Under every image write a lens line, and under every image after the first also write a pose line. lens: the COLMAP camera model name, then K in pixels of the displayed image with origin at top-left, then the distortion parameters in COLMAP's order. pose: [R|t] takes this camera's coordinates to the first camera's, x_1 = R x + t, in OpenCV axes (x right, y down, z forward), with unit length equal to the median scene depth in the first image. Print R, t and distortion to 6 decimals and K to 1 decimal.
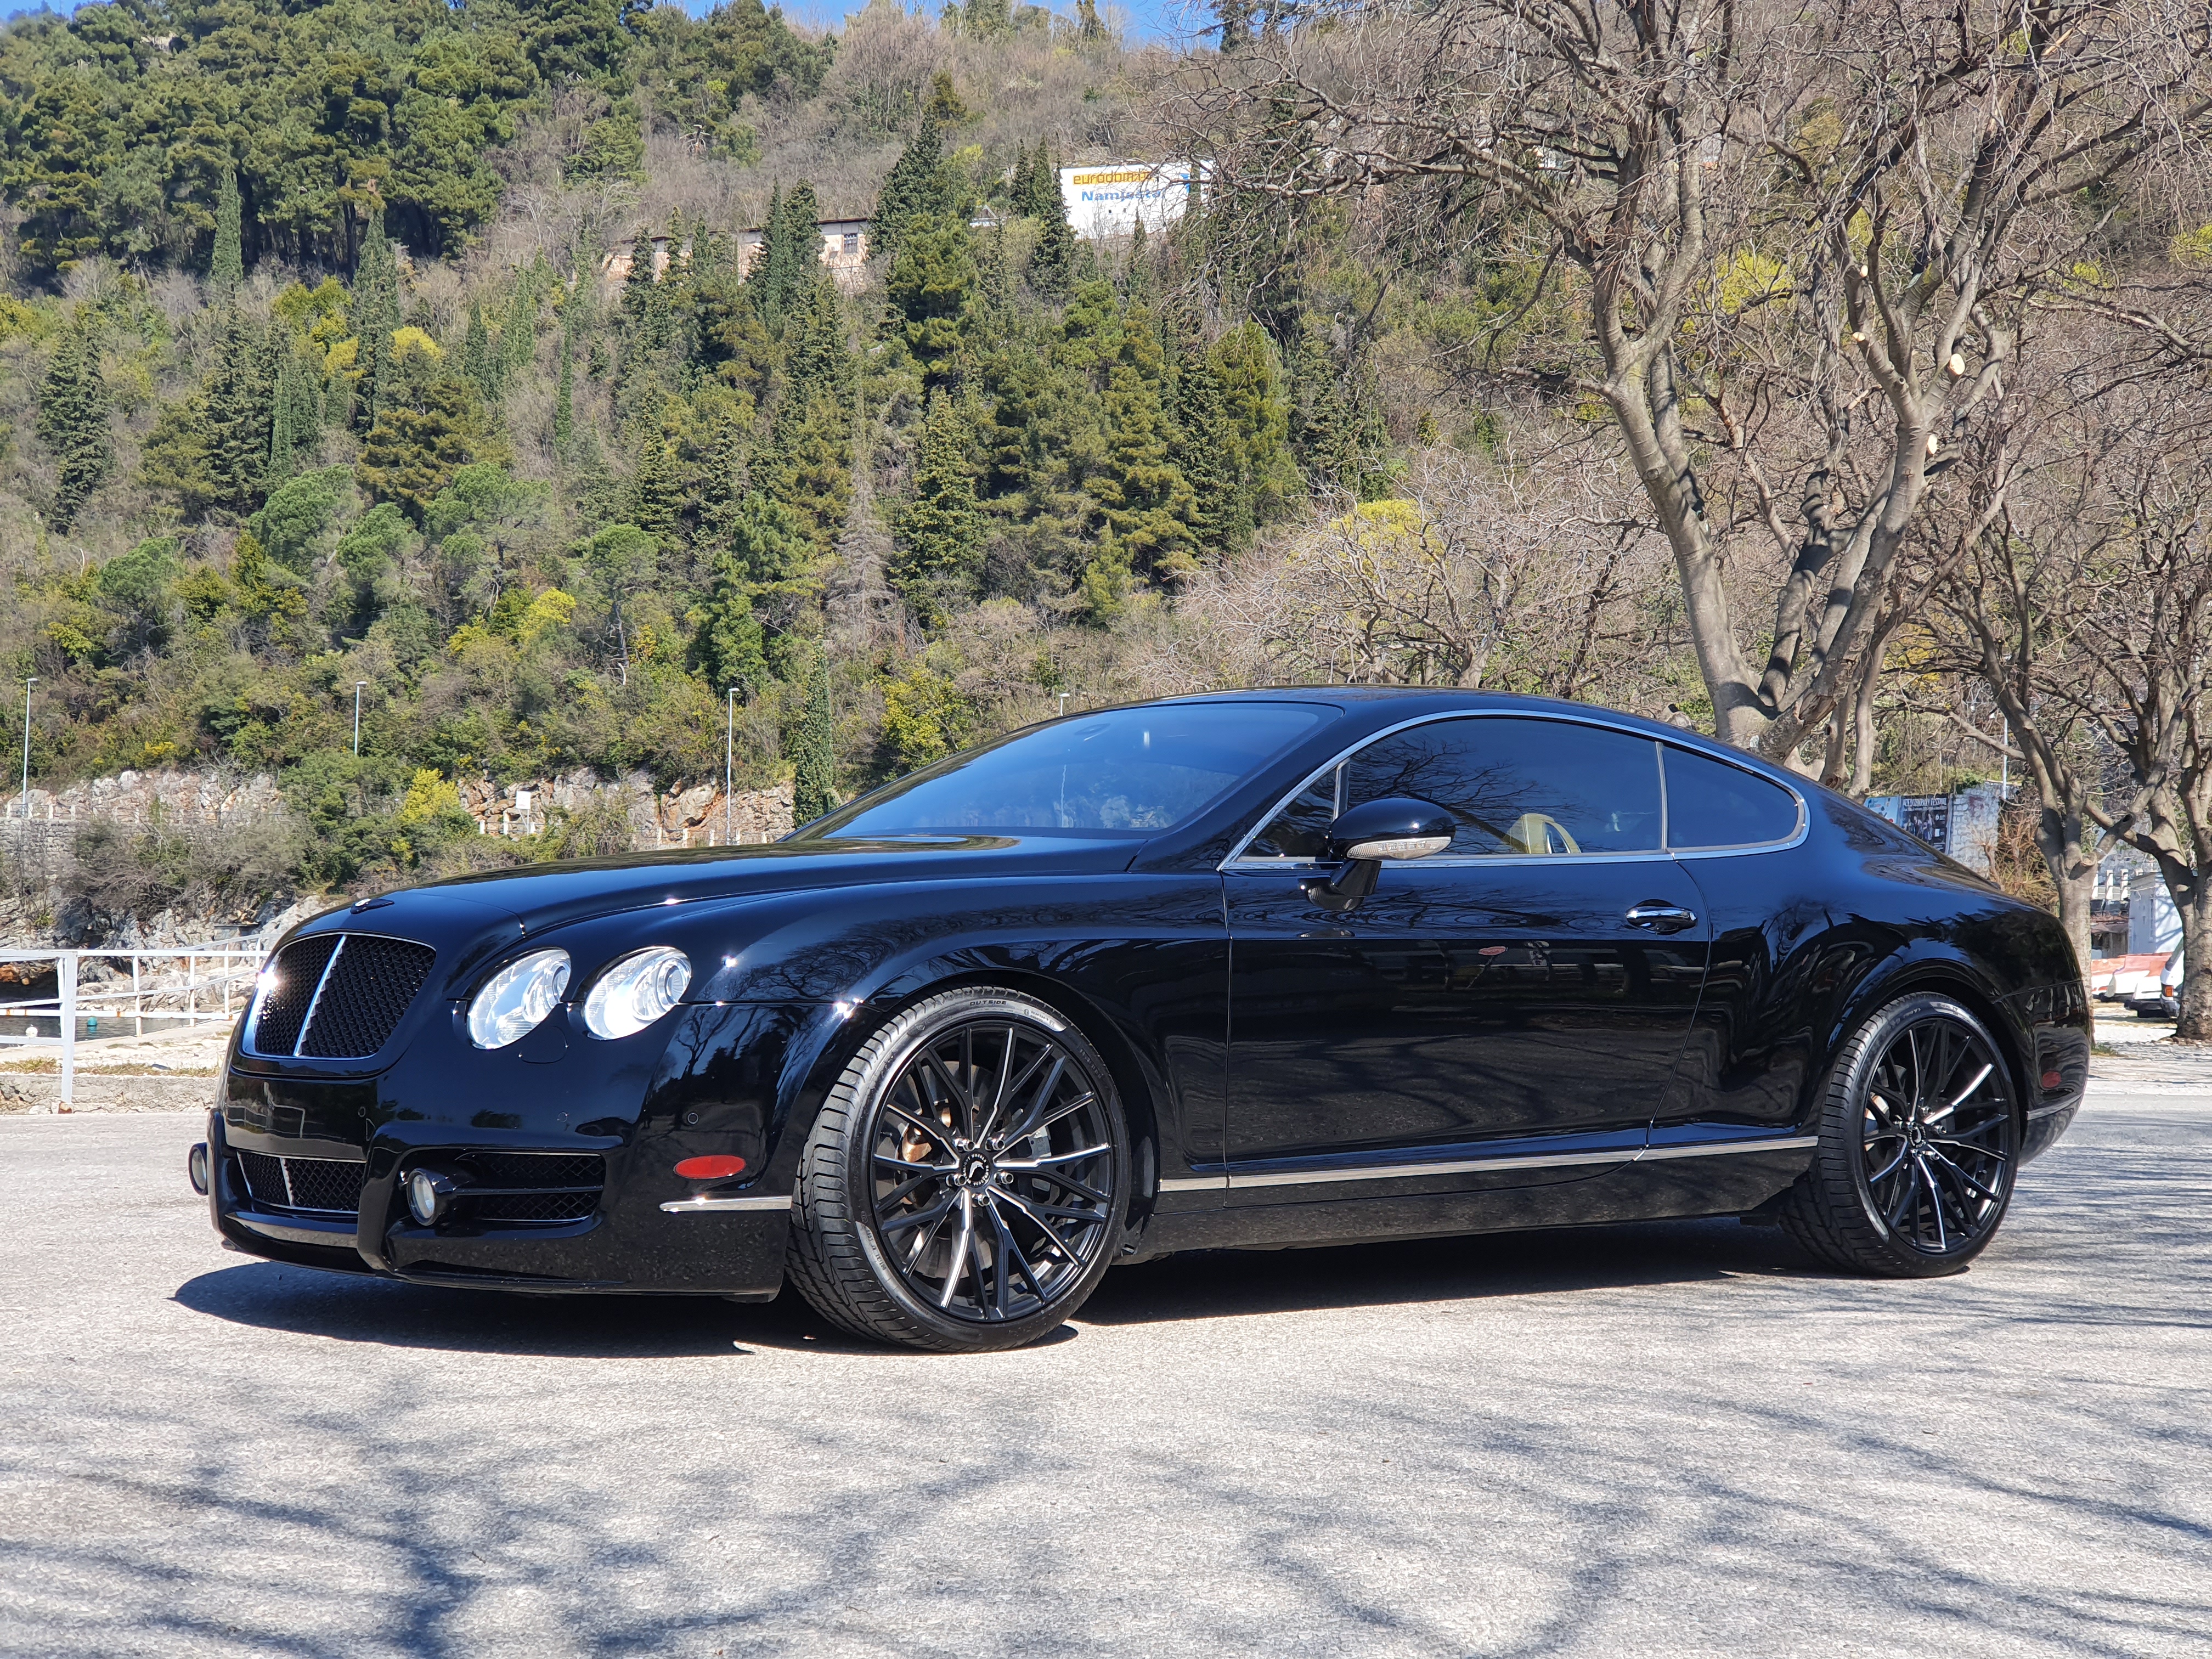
lens RADIAL K [[3701.6, 0, 1106.0], [0, 3701.6, 829.5], [0, 0, 1]] dist [0.052185, 0.178080]
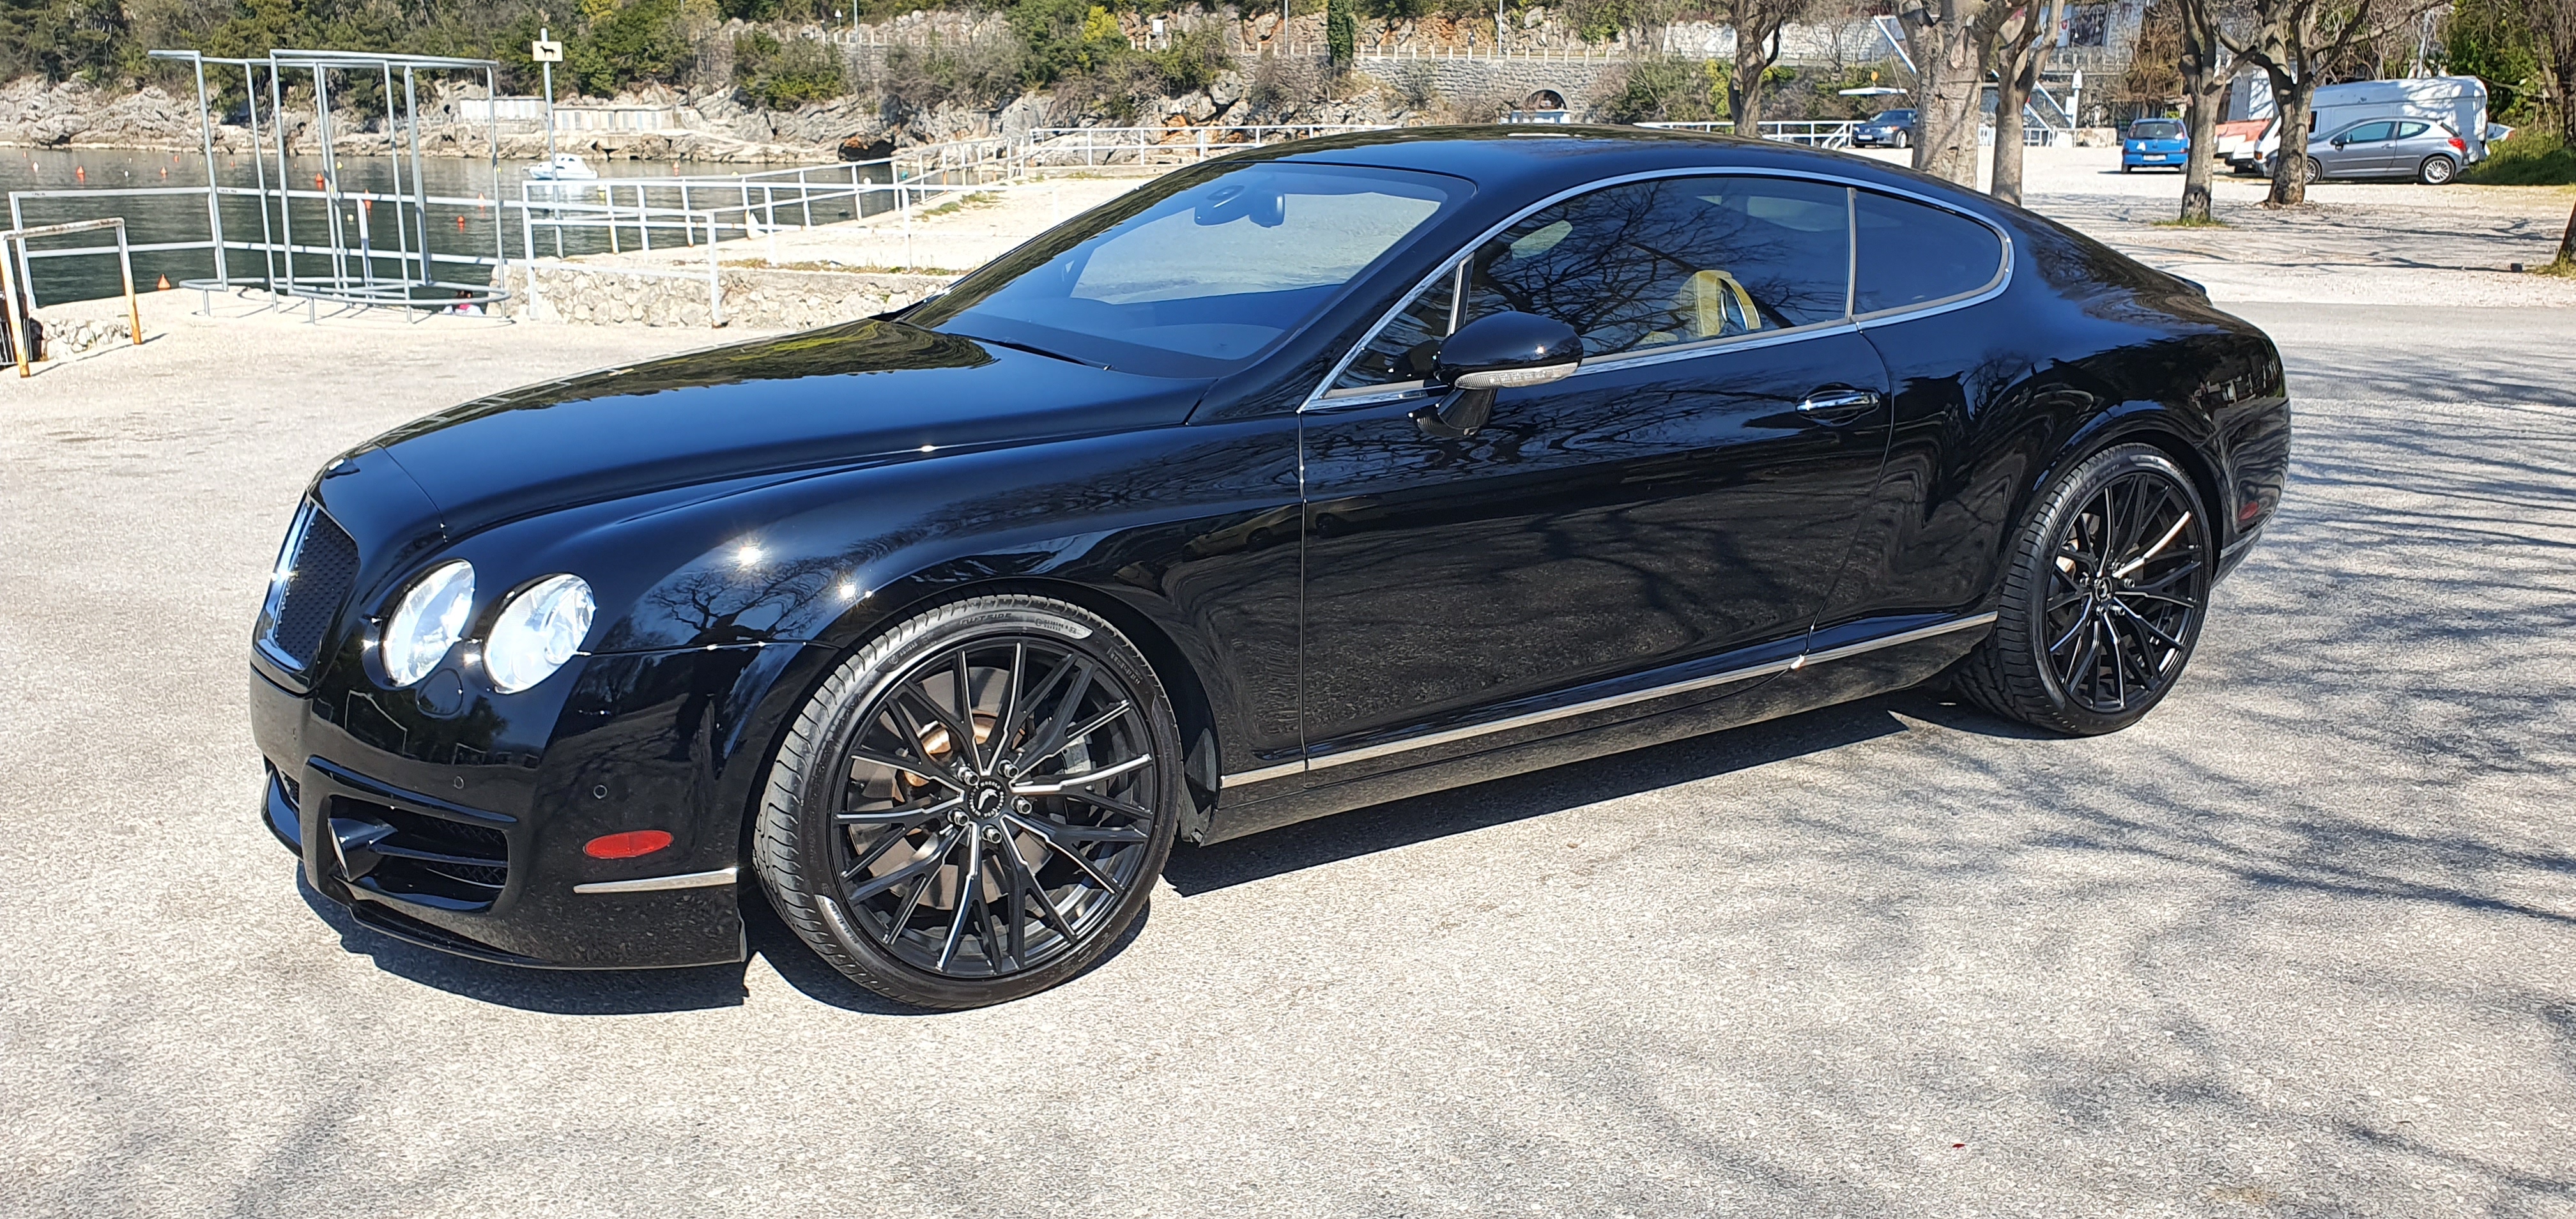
lens RADIAL K [[2153.8, 0, 1246.9], [0, 2153.8, 665.3], [0, 0, 1]] dist [0.006227, 0.003281]
pose [[0.990295, 0.017896, -0.137826, 0.013722], [0.022630, 0.957679, 0.286949, -0.011877], [0.137128, -0.287283, 0.947979, 0.078737]]
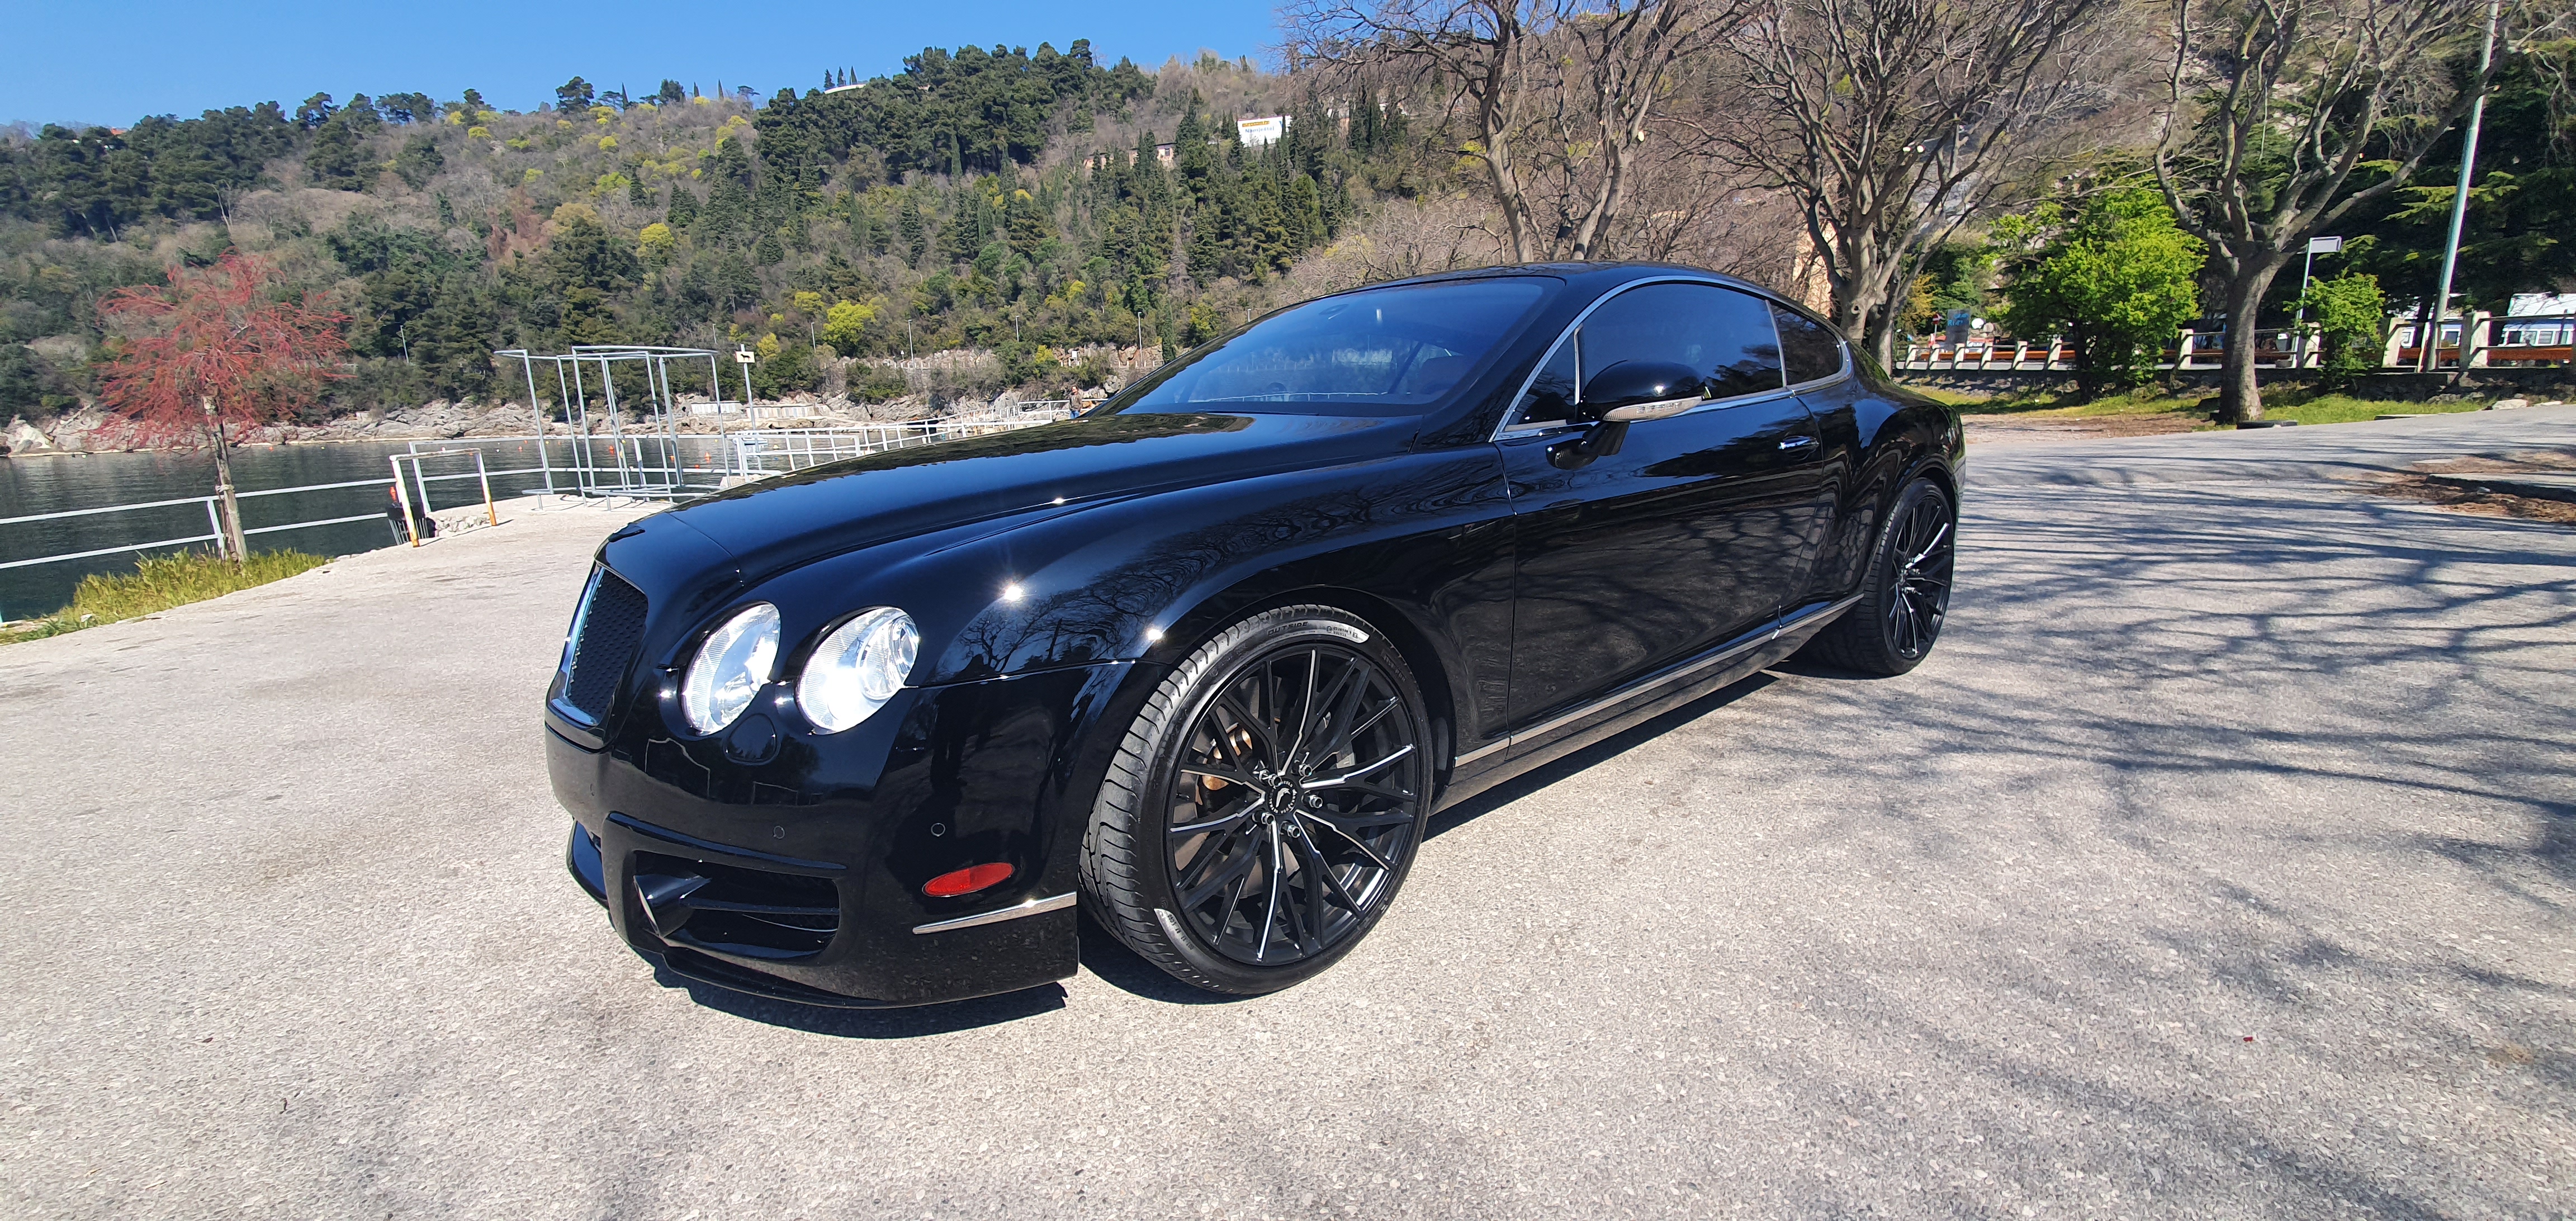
lens RADIAL K [[1059.9, 0, 1296.3], [0, 1059.9, 656.5], [0, 0, 1]] dist [0.002263, -0.015370]
pose [[0.998482, -0.051597, 0.019255, -0.005139], [0.044278, 0.960016, 0.276422, -0.002479], [-0.032748, -0.275150, 0.960843, 0.109329]]
